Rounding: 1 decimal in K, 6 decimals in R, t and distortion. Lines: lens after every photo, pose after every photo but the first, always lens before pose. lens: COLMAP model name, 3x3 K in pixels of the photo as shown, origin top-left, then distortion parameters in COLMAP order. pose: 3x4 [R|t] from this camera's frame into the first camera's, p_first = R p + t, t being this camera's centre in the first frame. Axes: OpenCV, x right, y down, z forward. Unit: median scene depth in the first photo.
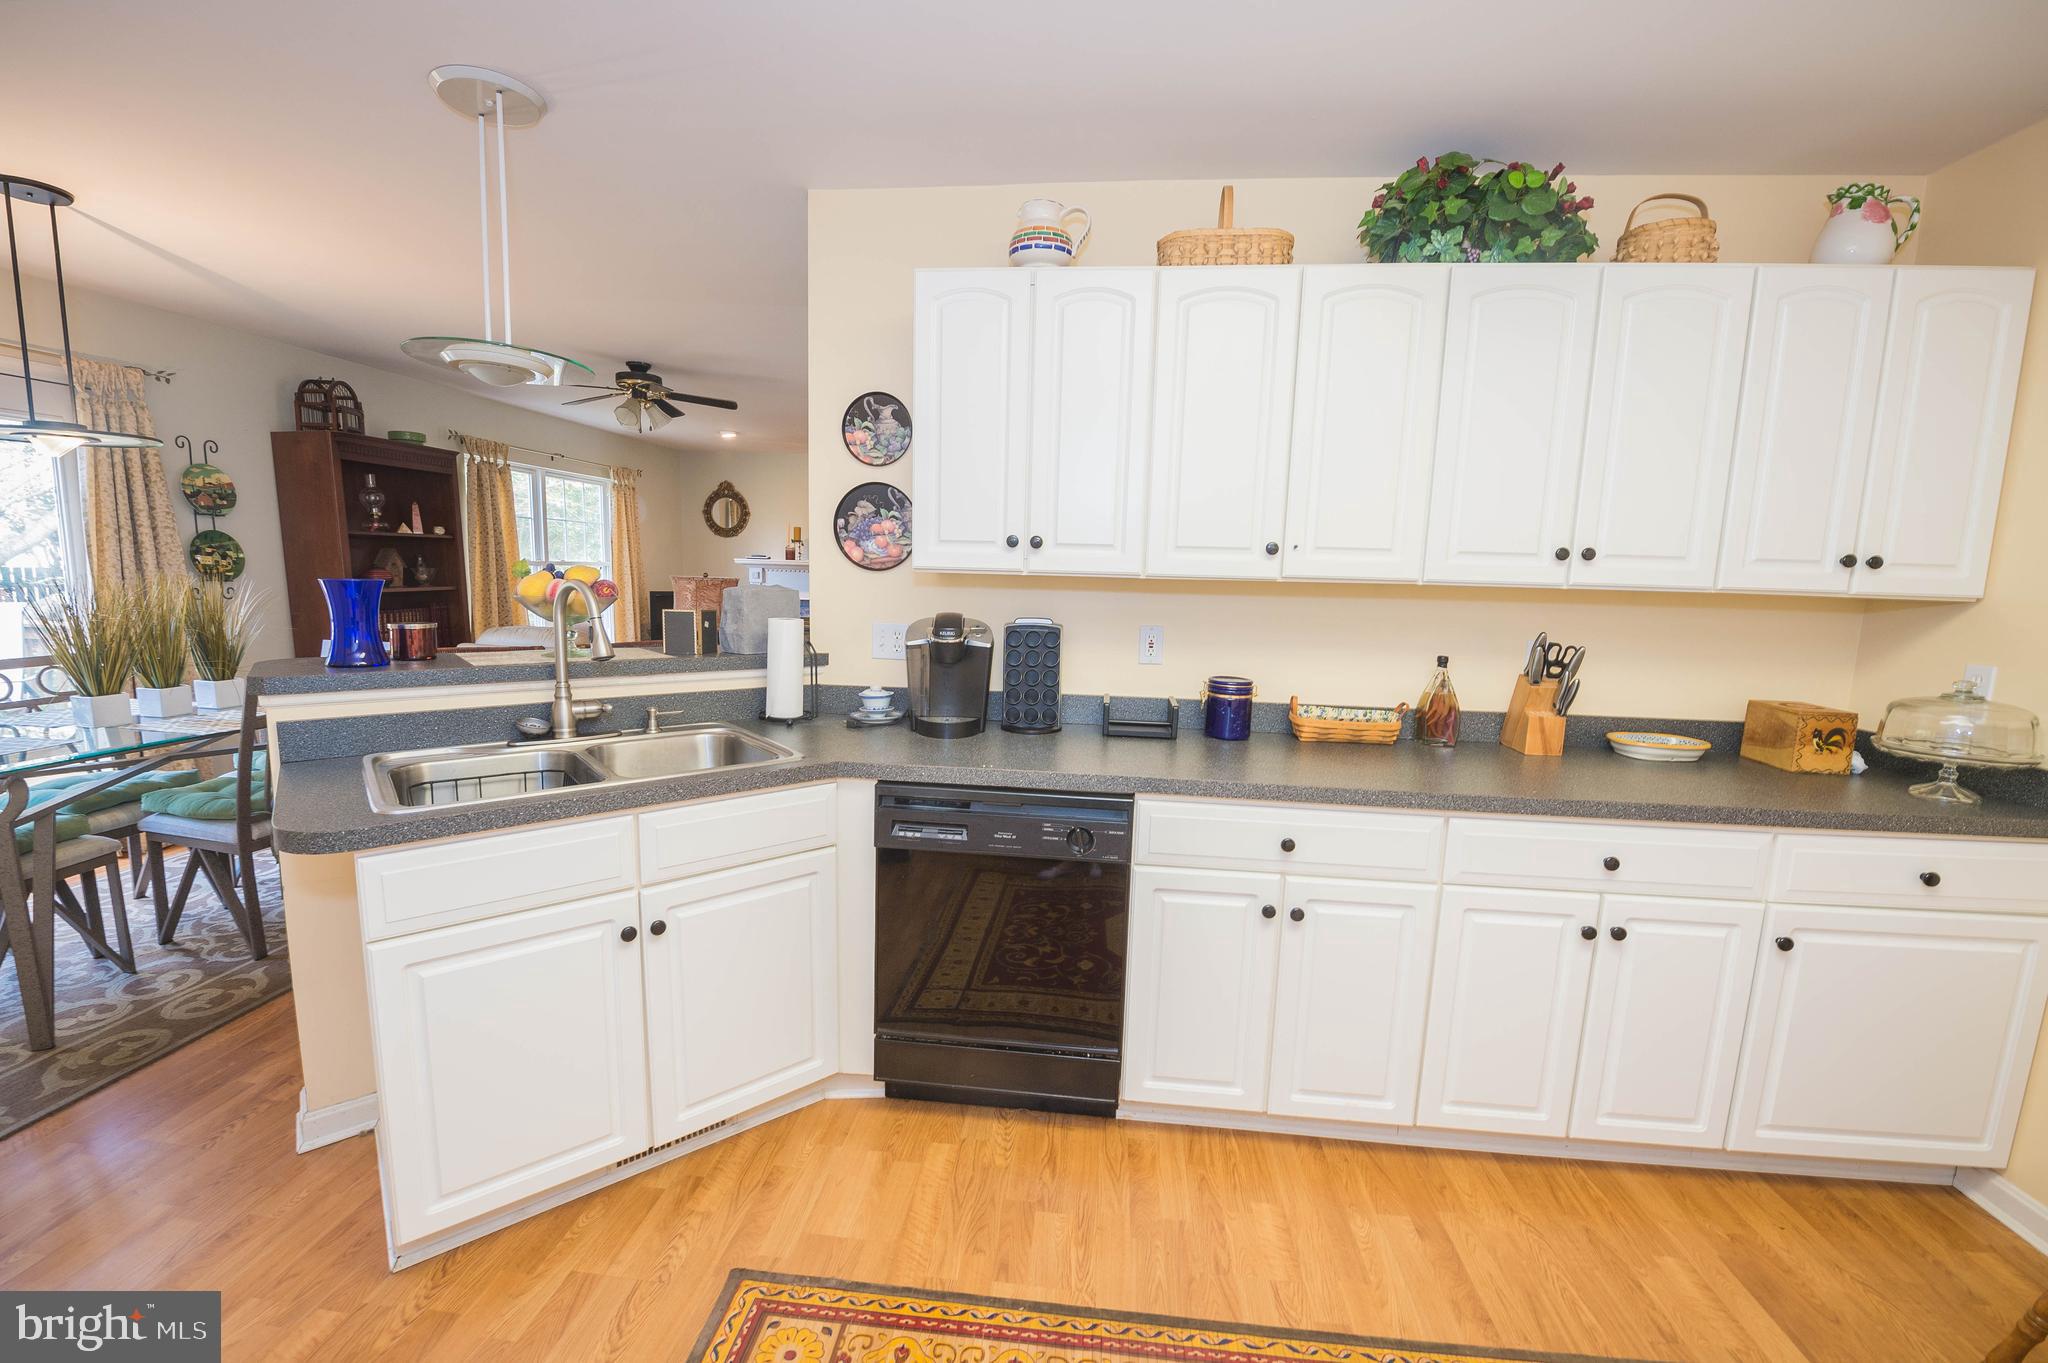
lens RADIAL K [[833.5, 0, 1019.3], [0, 833.5, 689.0], [0, 0, 1]] dist [-0.013344, -0.003680]
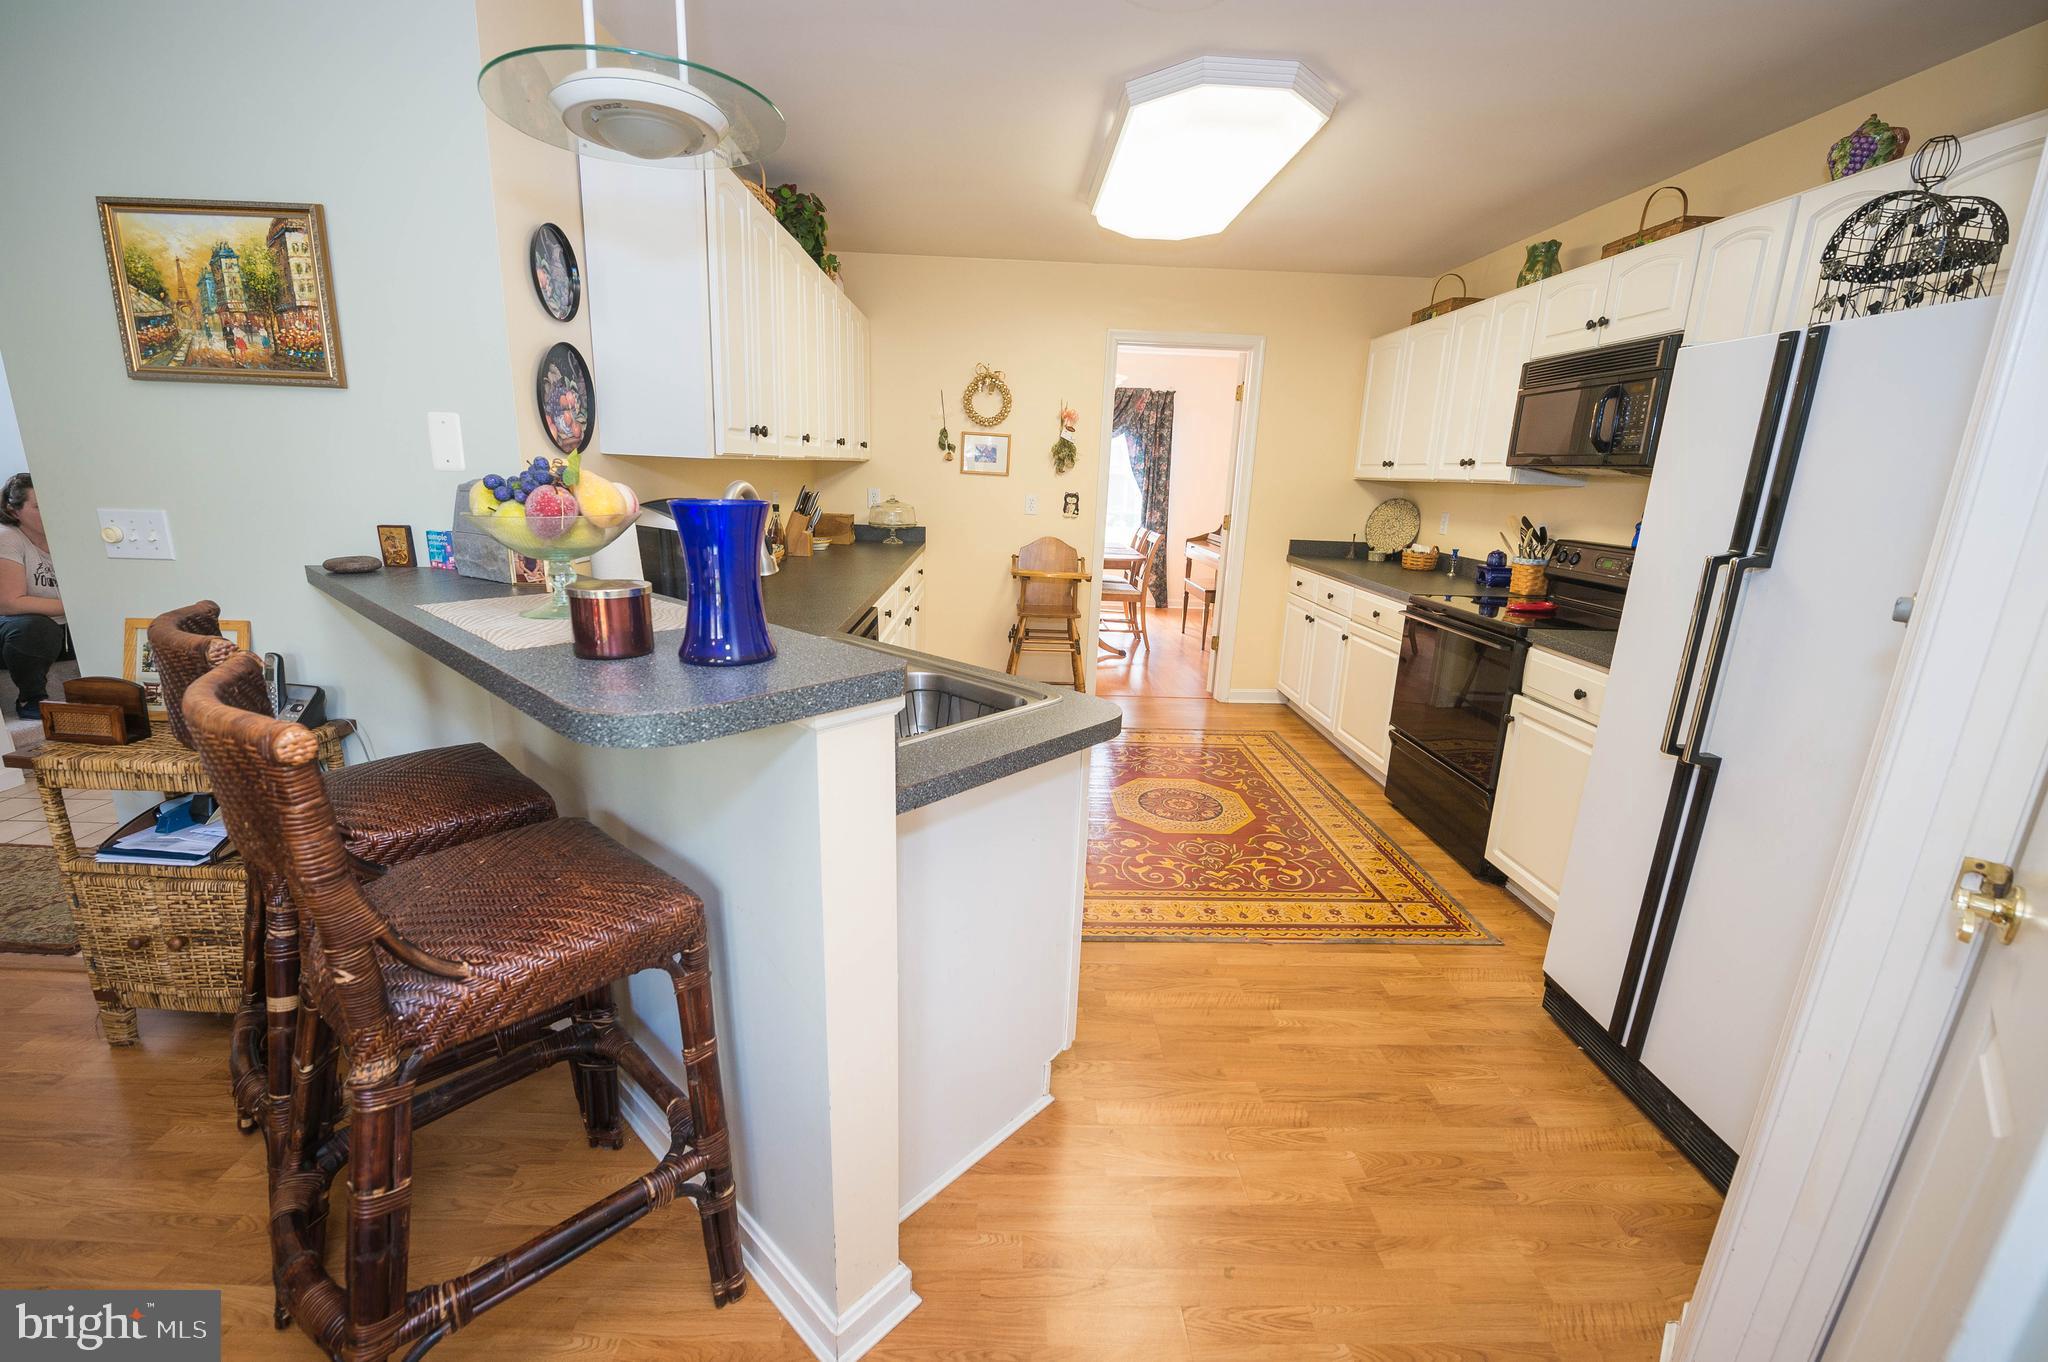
lens RADIAL K [[833.5, 0, 1019.3], [0, 833.5, 688.5], [0, 0, 1]] dist [-0.013344, -0.003680]
pose [[-0.129161, -0.285663, 0.949586, -1.103688], [0.104060, 0.948416, 0.299465, -0.126078], [-0.986148, 0.137493, -0.092772, 0.693957]]
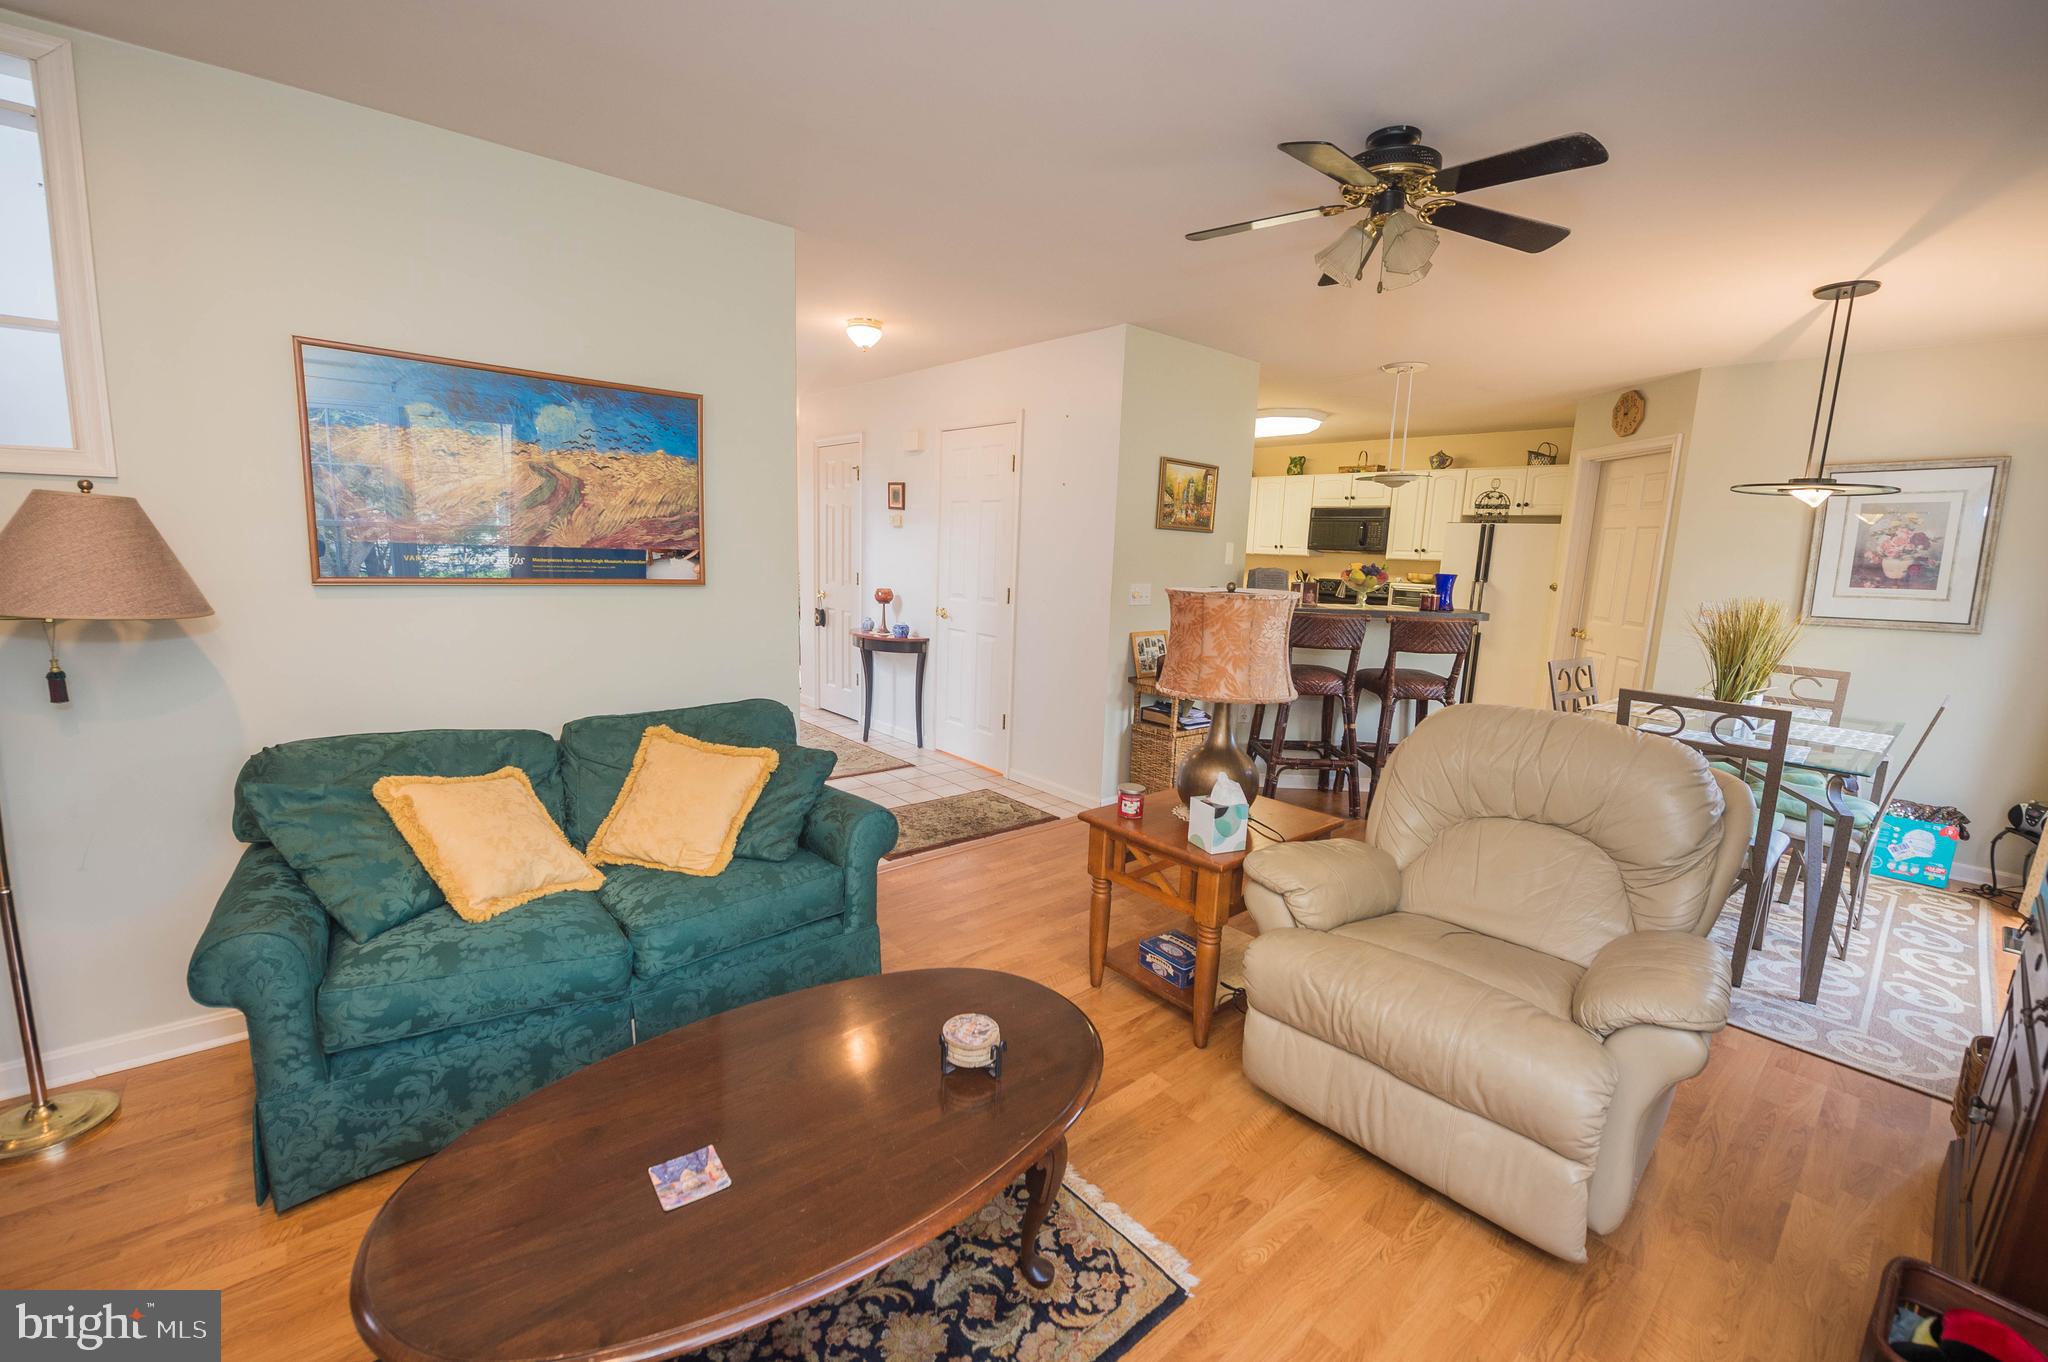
lens RADIAL K [[833.5, 0, 1019.3], [0, 833.5, 688.5], [0, 0, 1]] dist [-0.013344, -0.003680]
pose [[-0.732348, -0.170672, 0.659195, -1.236140], [0.040669, 0.955388, 0.292541, -0.457507], [-0.679715, 0.241051, -0.692735, 2.873042]]
